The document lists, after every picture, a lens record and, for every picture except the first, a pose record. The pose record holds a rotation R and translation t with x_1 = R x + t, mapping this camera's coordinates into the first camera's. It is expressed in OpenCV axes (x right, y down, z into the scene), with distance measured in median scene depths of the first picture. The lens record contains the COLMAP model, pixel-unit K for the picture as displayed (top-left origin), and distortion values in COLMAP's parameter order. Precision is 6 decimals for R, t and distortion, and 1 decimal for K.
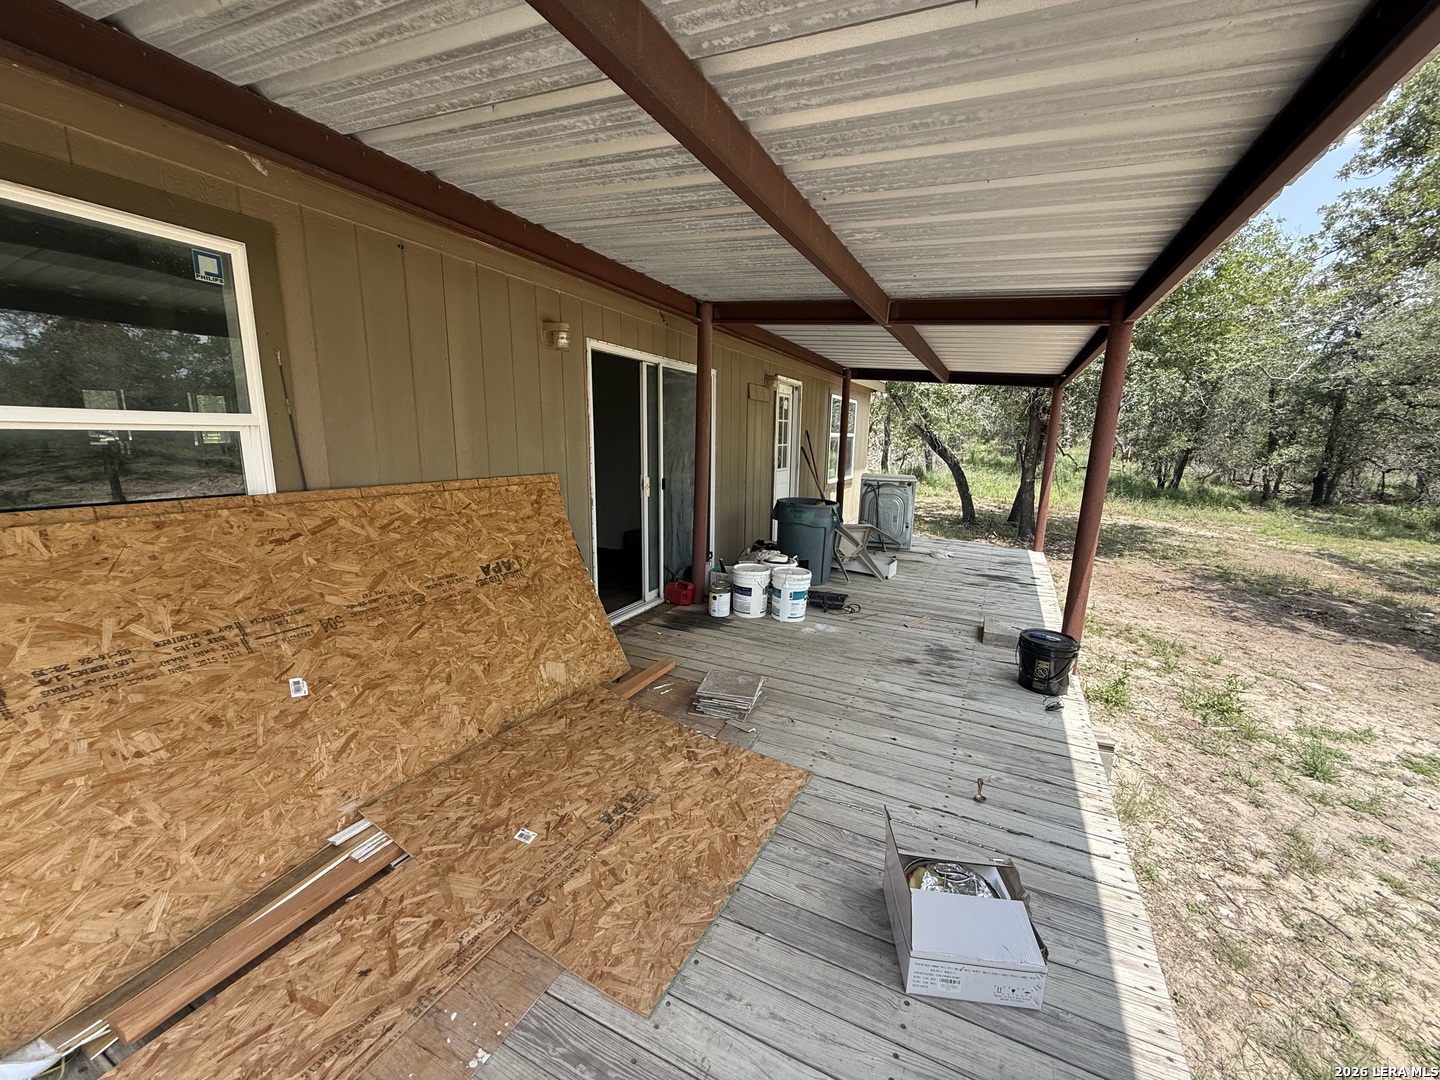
lens RADIAL K [[572.8, 0, 722.0], [0, 572.8, 546.9], [0, 0, 1]] dist [-0.000727, -0.000120]
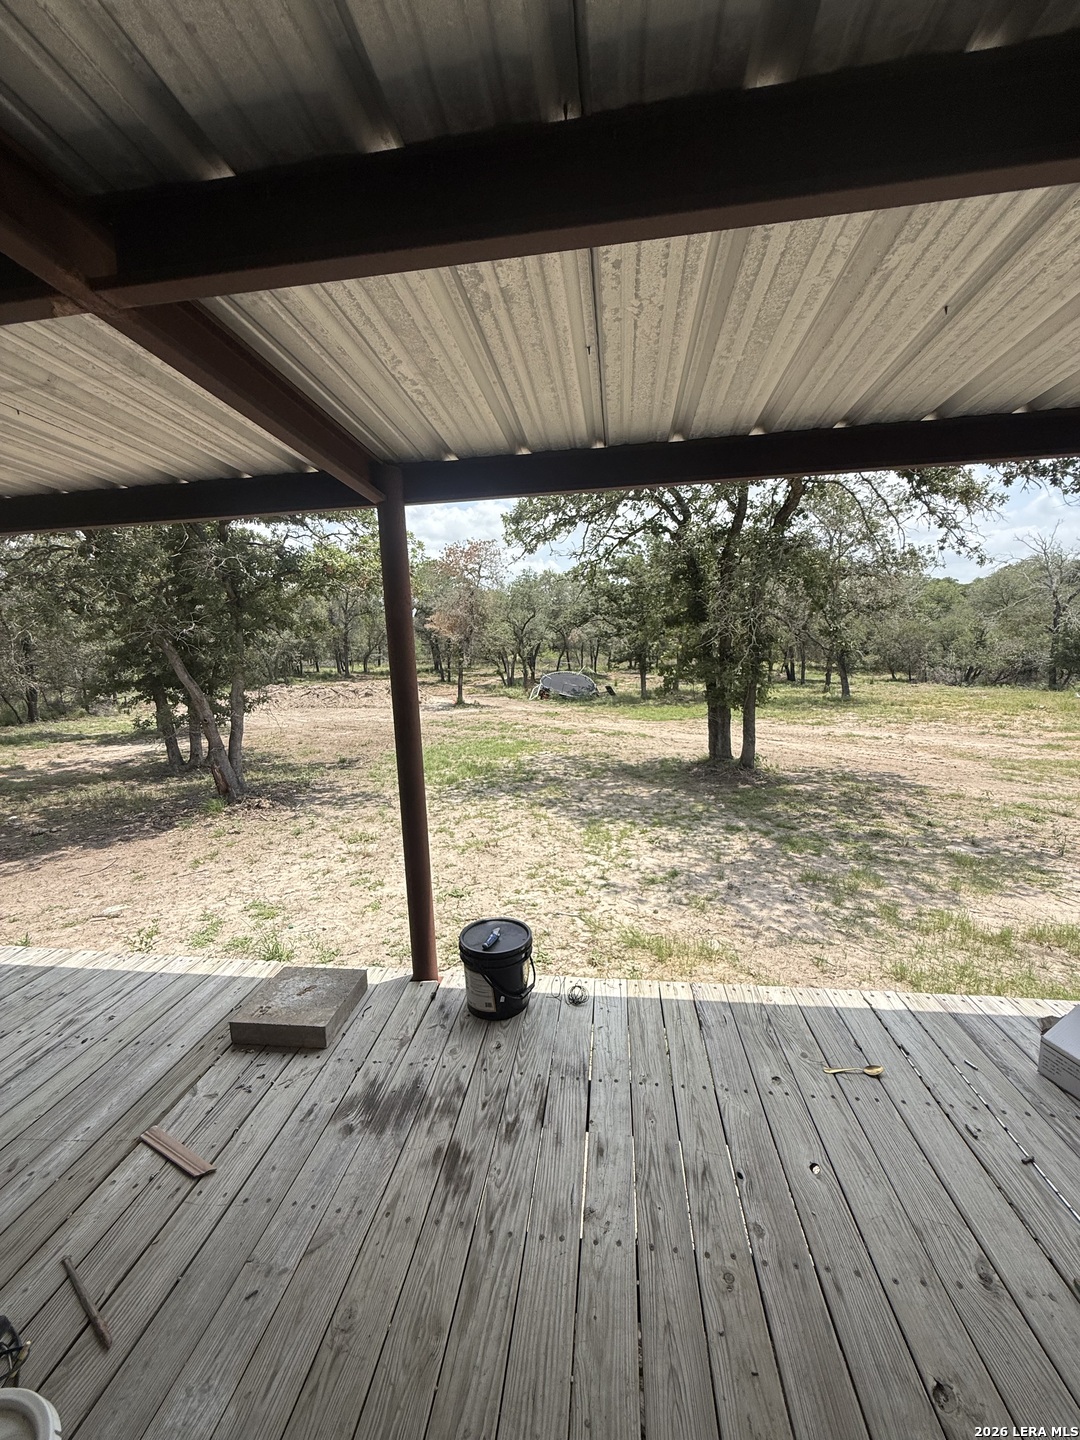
lens RADIAL K [[572.8, 0, 539.1], [0, 572.8, 718.7], [0, 0, 1]] dist [-0.000727, -0.000120]
pose [[-0.311626, -0.145851, 0.938945, -0.037924], [0.214428, 0.951866, 0.219025, -0.111918], [-0.925694, 0.269590, -0.265351, 0.480724]]
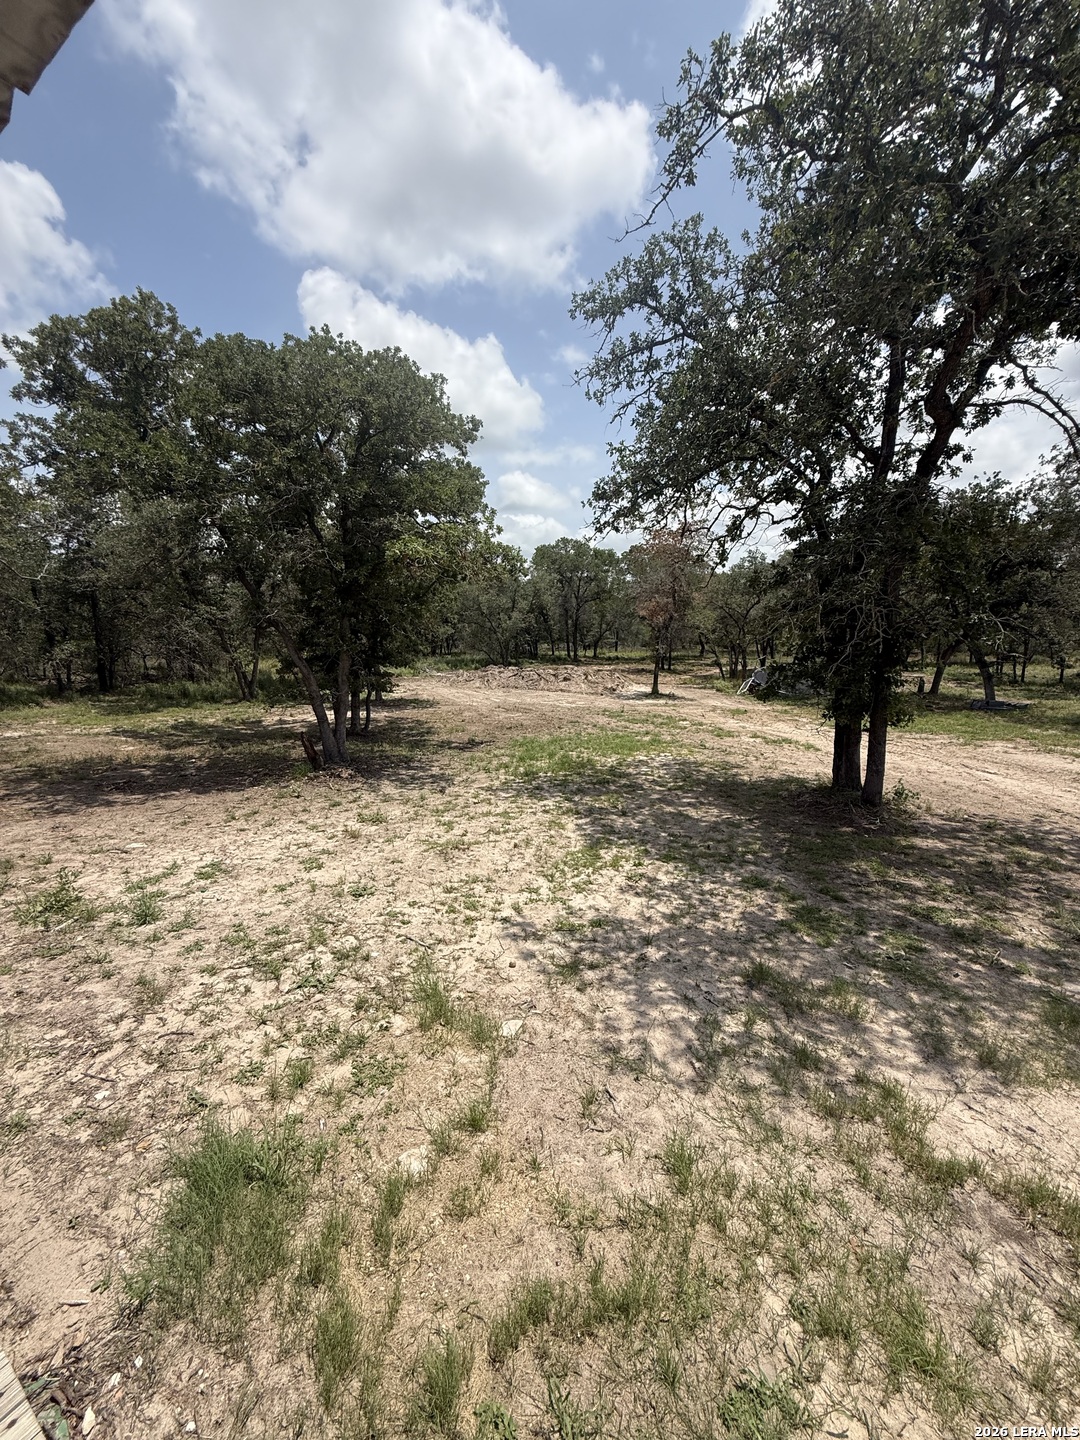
lens RADIAL K [[572.8, 0, 539.1], [0, 572.8, 718.7], [0, 0, 1]] dist [-0.000727, -0.000120]
pose [[0.116992, -0.176396, 0.977342, 0.041592], [0.216446, 0.964973, 0.148254, -0.000699], [-0.969260, 0.194197, 0.151074, -0.028149]]
